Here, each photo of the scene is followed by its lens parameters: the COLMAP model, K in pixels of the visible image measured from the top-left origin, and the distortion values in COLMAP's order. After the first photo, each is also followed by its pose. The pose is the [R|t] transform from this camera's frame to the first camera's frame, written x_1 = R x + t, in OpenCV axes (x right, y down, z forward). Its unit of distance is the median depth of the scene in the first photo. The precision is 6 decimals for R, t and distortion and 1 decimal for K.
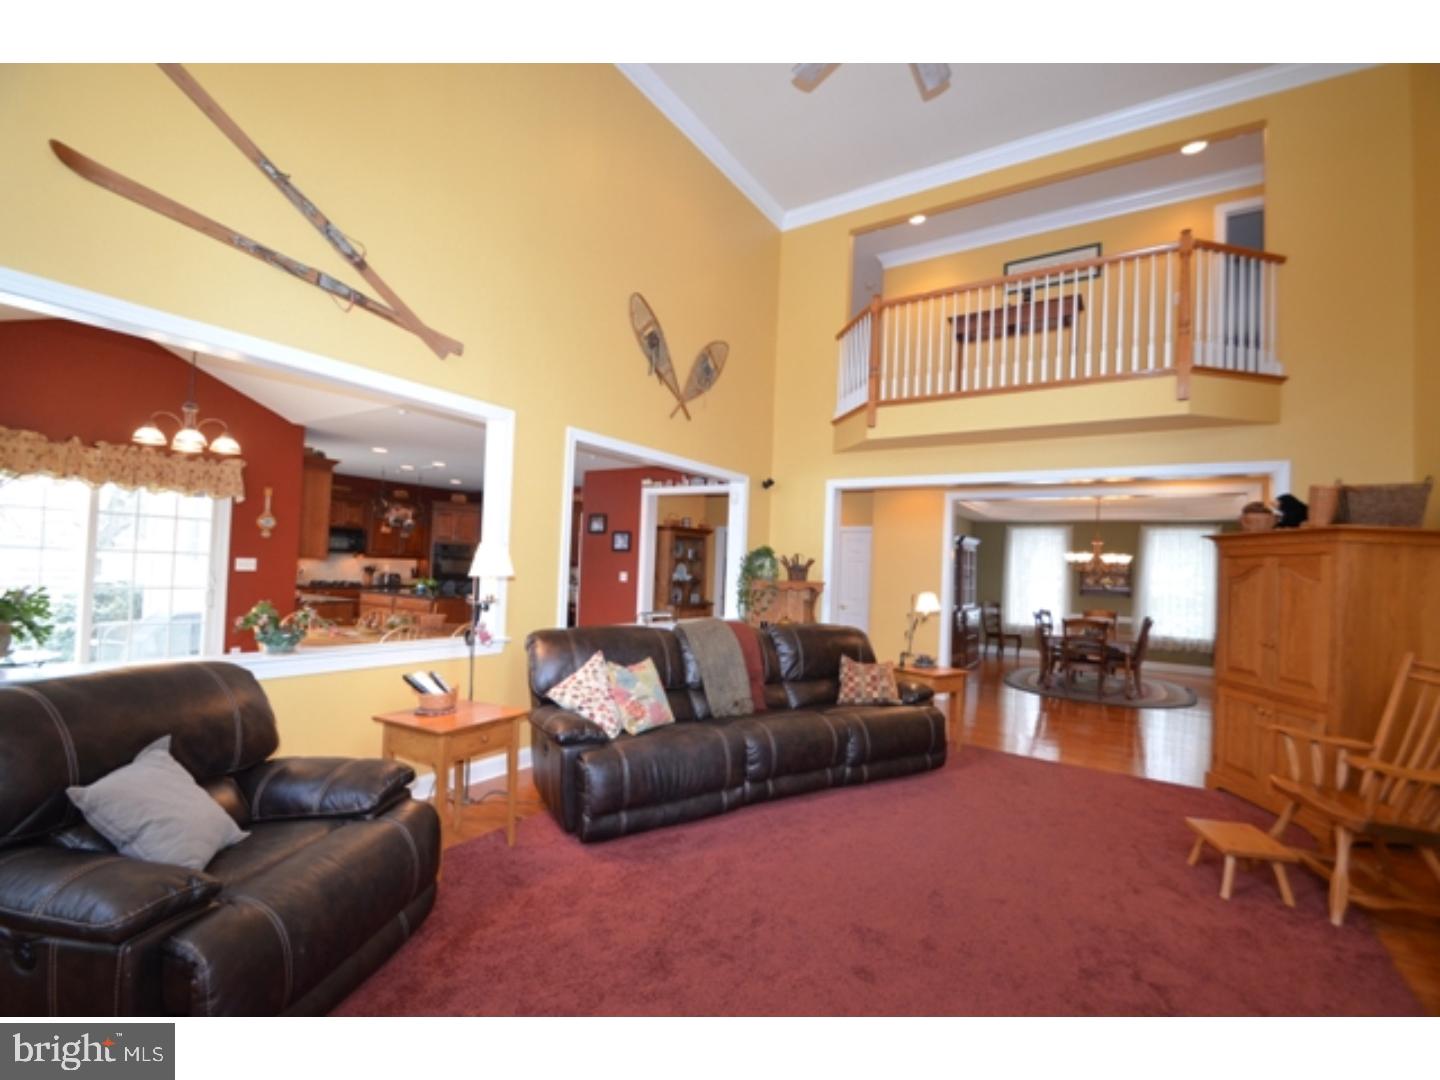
lens RADIAL K [[634.0, 0, 710.7], [0, 634.0, 544.2], [0, 0, 1]] dist [-0.001023, -0.000610]
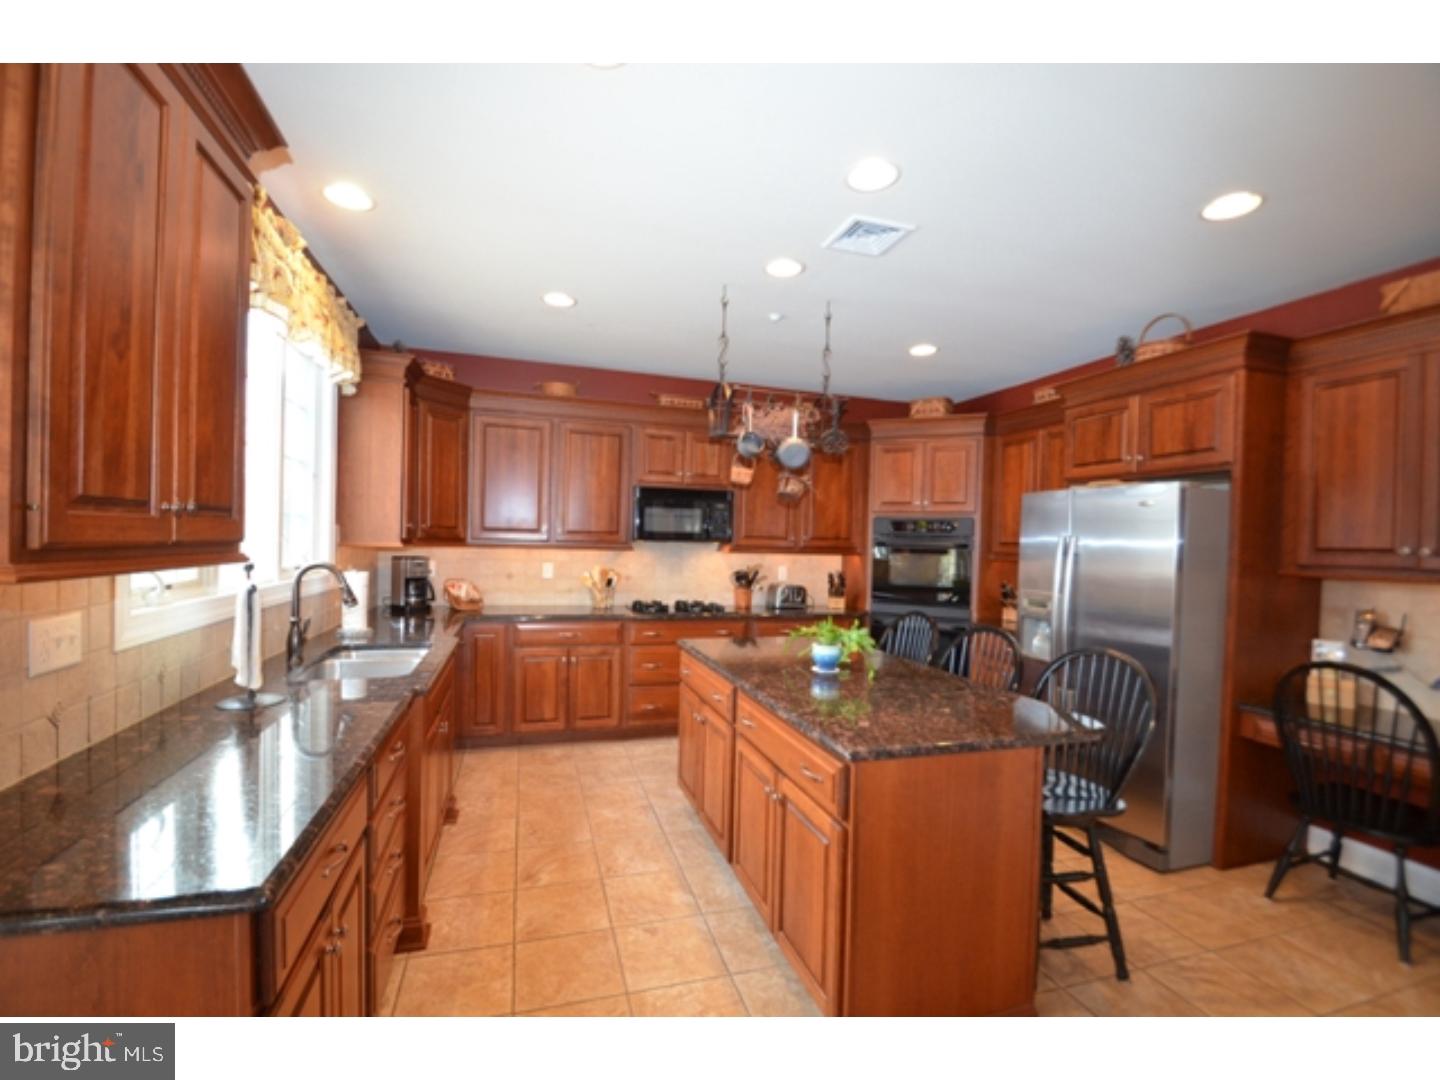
lens RADIAL K [[634.0, 0, 717.5], [0, 634.0, 553.9], [0, 0, 1]] dist [-0.001023, -0.000610]
pose [[0.783433, -0.017405, -0.621233, -0.254830], [0.032199, 0.999402, 0.012605, 0.014910], [0.620642, -0.029879, 0.783525, 0.602968]]
